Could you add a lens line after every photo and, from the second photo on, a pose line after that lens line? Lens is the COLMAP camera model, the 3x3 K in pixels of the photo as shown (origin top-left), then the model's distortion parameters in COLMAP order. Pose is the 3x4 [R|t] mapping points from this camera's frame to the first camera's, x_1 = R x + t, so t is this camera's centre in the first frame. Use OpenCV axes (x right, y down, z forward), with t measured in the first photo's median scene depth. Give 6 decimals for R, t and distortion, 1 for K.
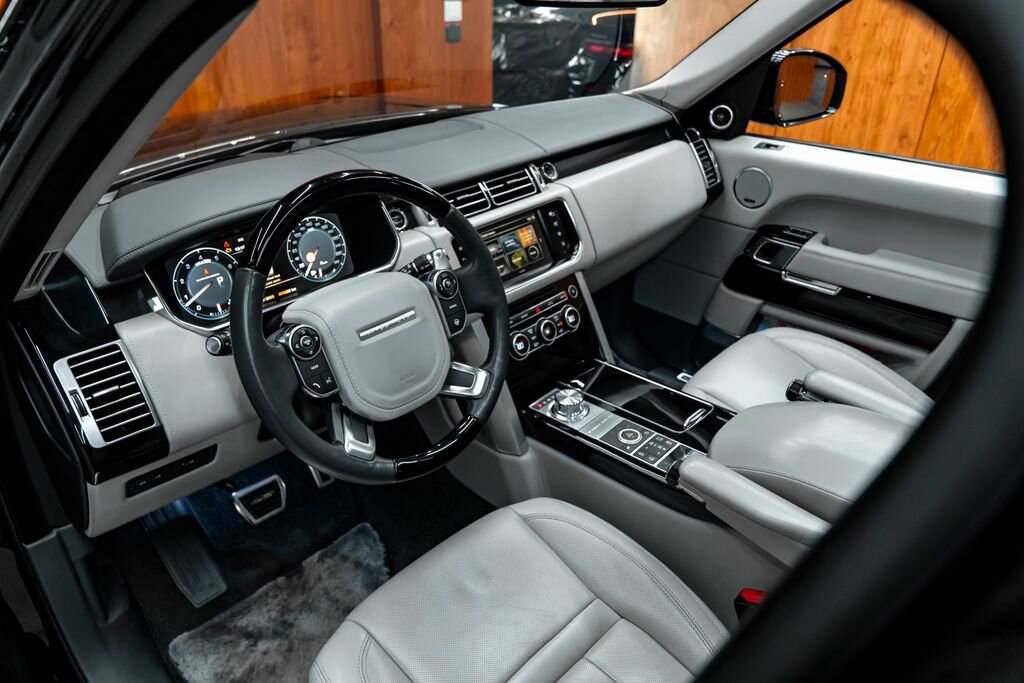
lens RADIAL K [[745.3, 0, 514.7], [0, 745.3, 346.2], [0, 0, 1]] dist [-0.015100, 0.004550]
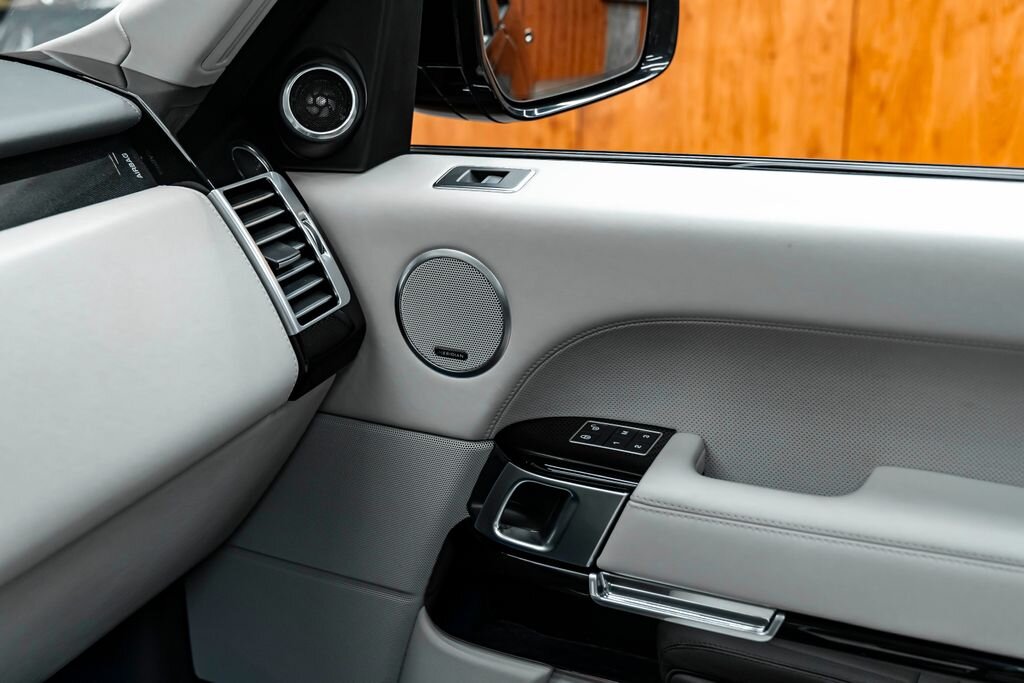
lens RADIAL K [[1168.7, 0, 509.8], [0, 1168.7, 338.5], [0, 0, 1]] dist [-0.032021, 0.000000]
pose [[0.968019, -0.119568, 0.220549, 0.312231], [0.154899, 0.976394, -0.150533, -0.167502], [-0.197344, 0.179881, 0.963690, 0.706657]]
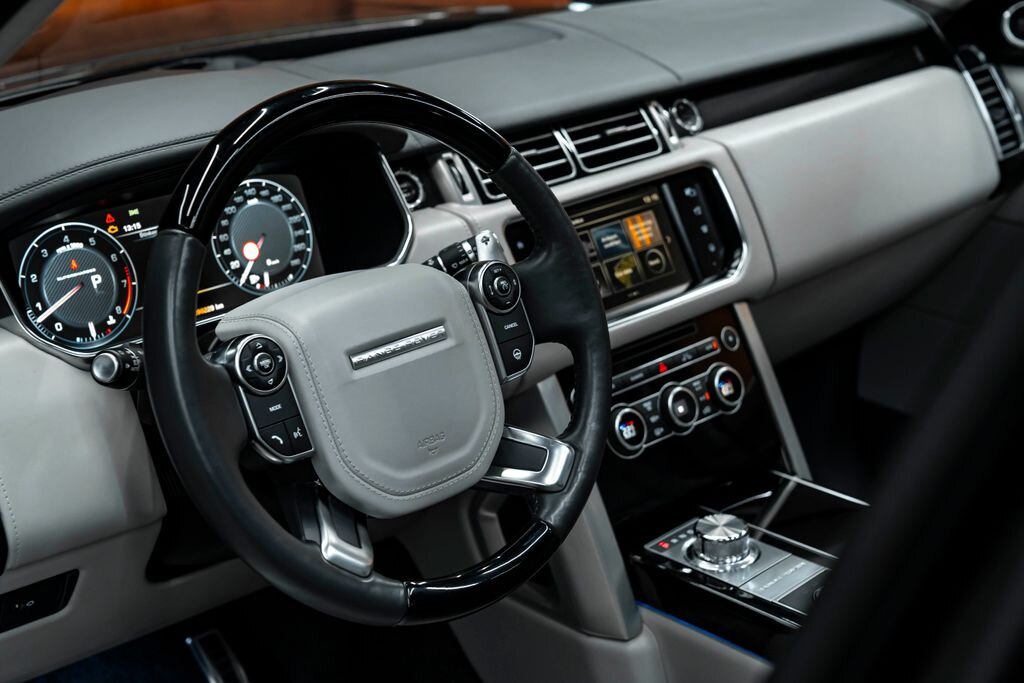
lens RADIAL K [[1700.6, 0, 509.7], [0, 1700.6, 349.6], [0, 0, 1]] dist [0.020497, 0.000000]
pose [[0.998240, 0.011762, -0.058129, -0.007014], [-0.019399, 0.990977, -0.132622, 0.099362], [0.056045, 0.133516, 0.989461, -0.194003]]
